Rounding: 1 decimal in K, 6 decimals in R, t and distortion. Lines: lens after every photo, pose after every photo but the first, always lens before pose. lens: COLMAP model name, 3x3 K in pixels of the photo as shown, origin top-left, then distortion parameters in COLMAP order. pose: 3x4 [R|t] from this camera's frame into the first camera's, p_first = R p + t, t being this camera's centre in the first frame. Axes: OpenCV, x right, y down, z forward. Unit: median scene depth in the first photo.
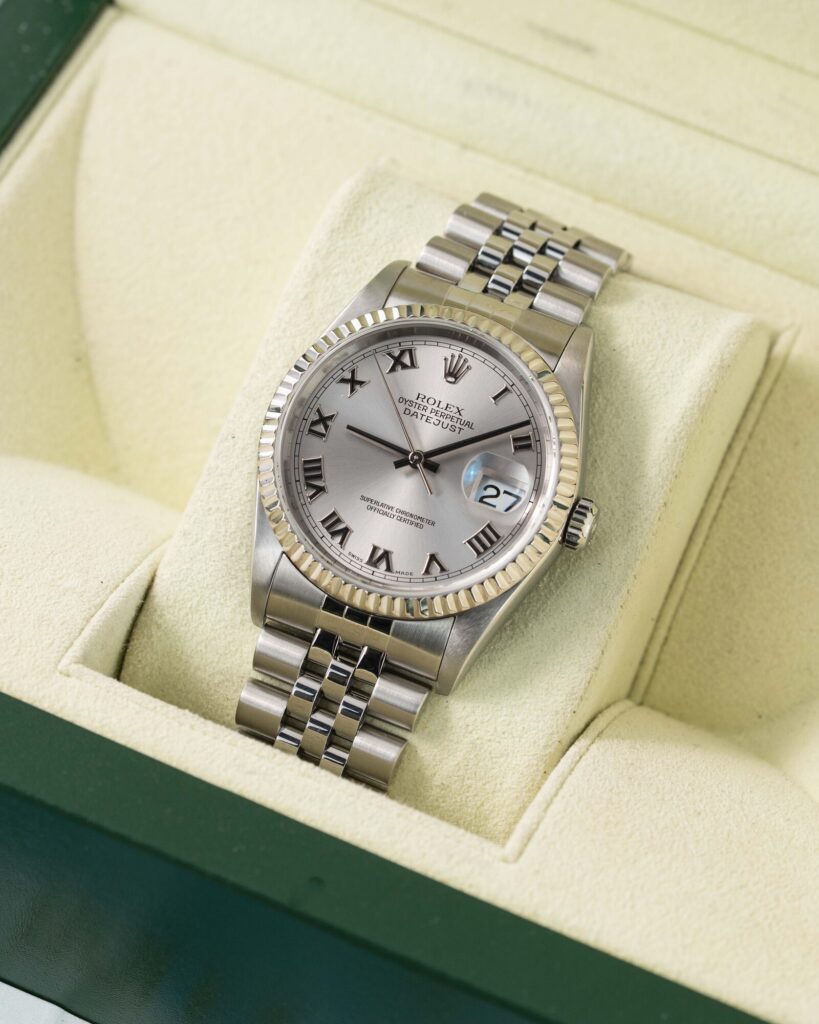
lens RADIAL K [[4365.8, 0, 409.5], [0, 4365.8, 512.0], [0, 0, 1]] dist [0.054179, -6.801032]
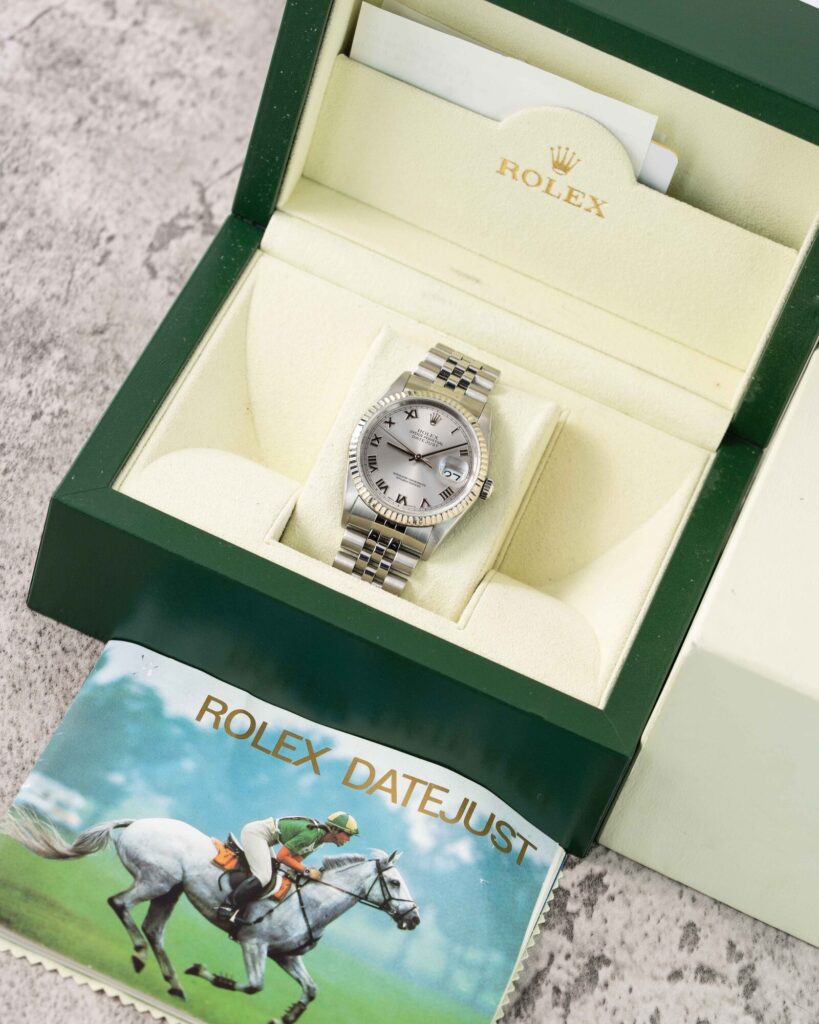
lens RADIAL K [[4365.8, 0, 409.5], [0, 4365.8, 512.0], [0, 0, 1]] dist [0.054179, -6.801032]
pose [[0.981581, 0.042718, 0.186209, -0.427264], [-0.036240, 0.998618, -0.038057, 0.103622], [-0.187578, 0.030608, 0.981773, -1.248688]]
